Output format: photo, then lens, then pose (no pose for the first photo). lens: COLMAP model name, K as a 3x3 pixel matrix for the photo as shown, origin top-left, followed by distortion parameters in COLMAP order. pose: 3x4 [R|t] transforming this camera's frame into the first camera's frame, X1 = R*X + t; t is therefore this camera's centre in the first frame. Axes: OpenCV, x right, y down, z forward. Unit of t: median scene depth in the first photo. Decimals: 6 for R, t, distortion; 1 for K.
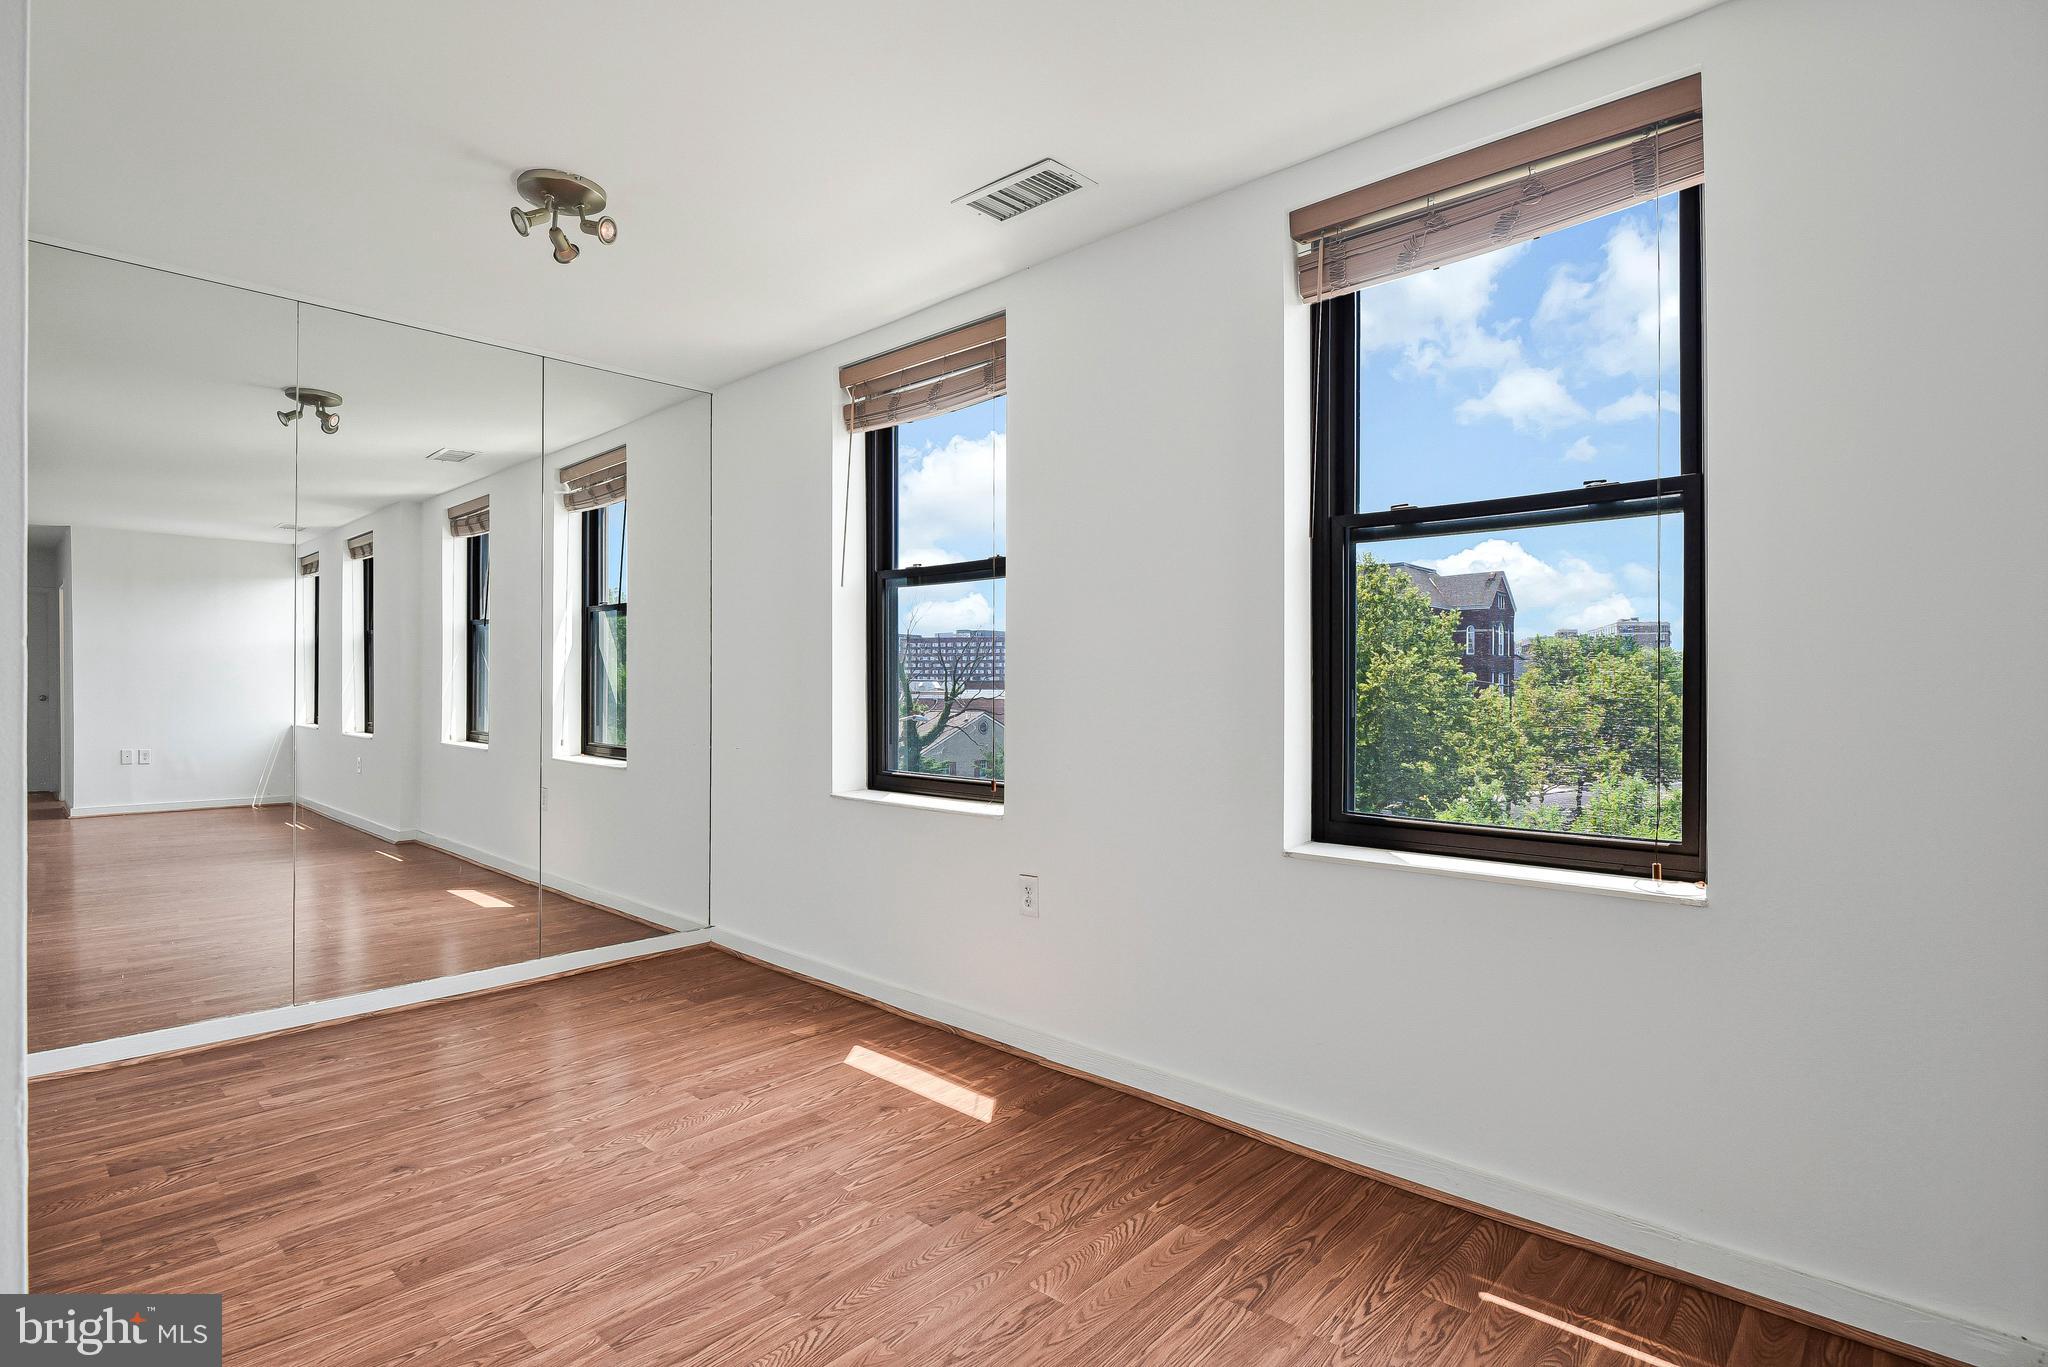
lens RADIAL K [[1018.5, 0, 1021.5], [0, 1018.5, 694.4], [0, 0, 1]] dist [-0.022471, -0.000476]
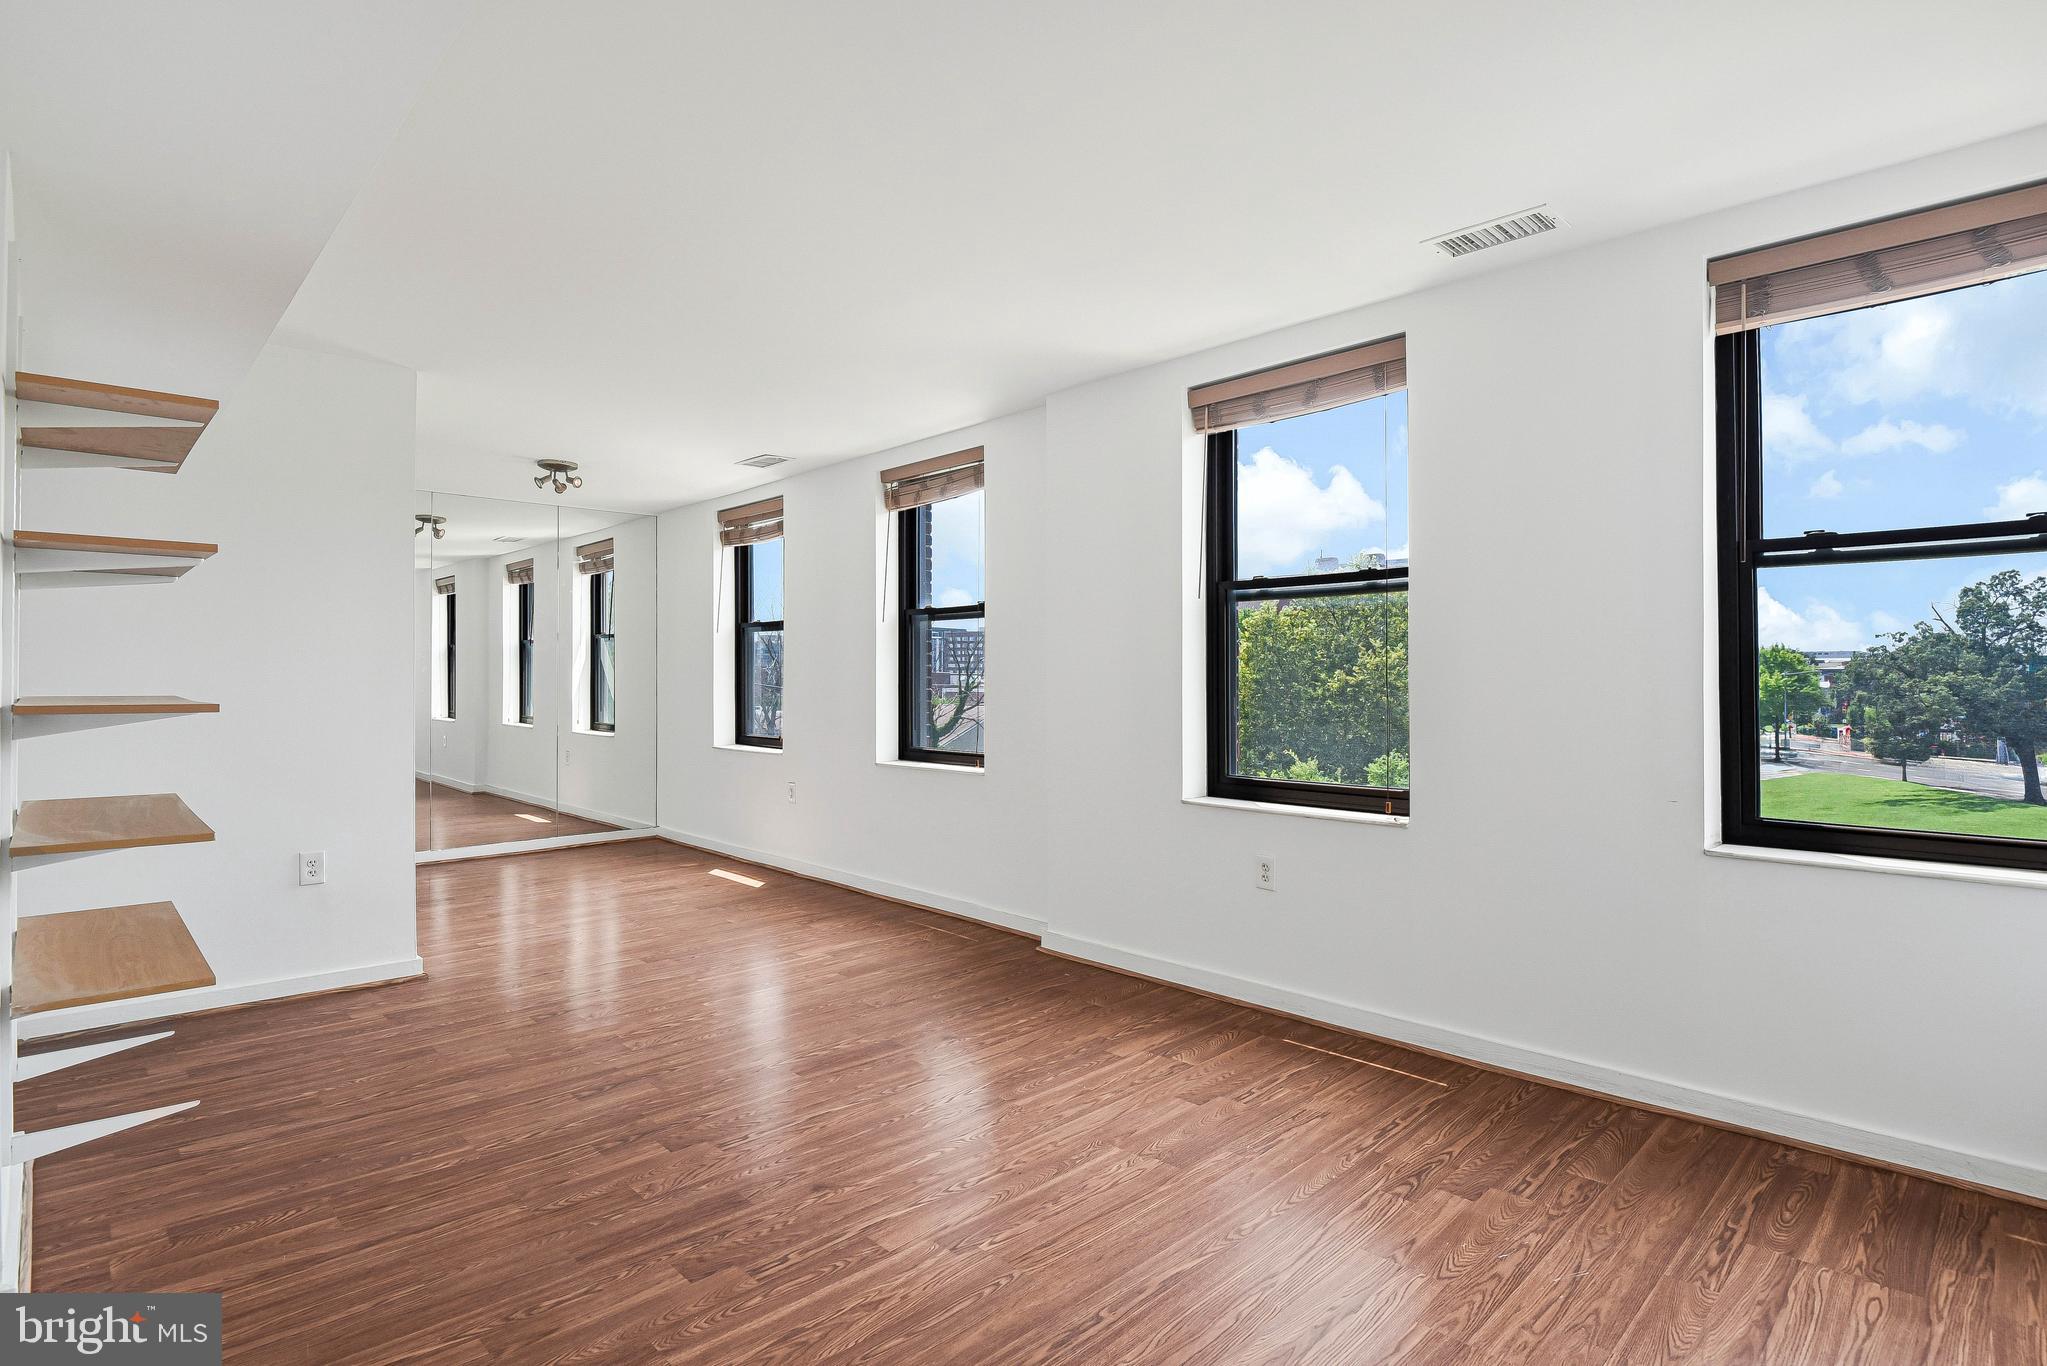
lens RADIAL K [[1032.2, 0, 1023.5], [0, 1032.2, 683.0], [0, 0, 1]] dist [-0.021340, -0.000726]
pose [[0.998828, -0.003378, -0.048278, 0.307212], [0.003155, 0.999984, -0.004707, -0.003130], [0.048293, 0.004549, 0.998823, -0.547199]]
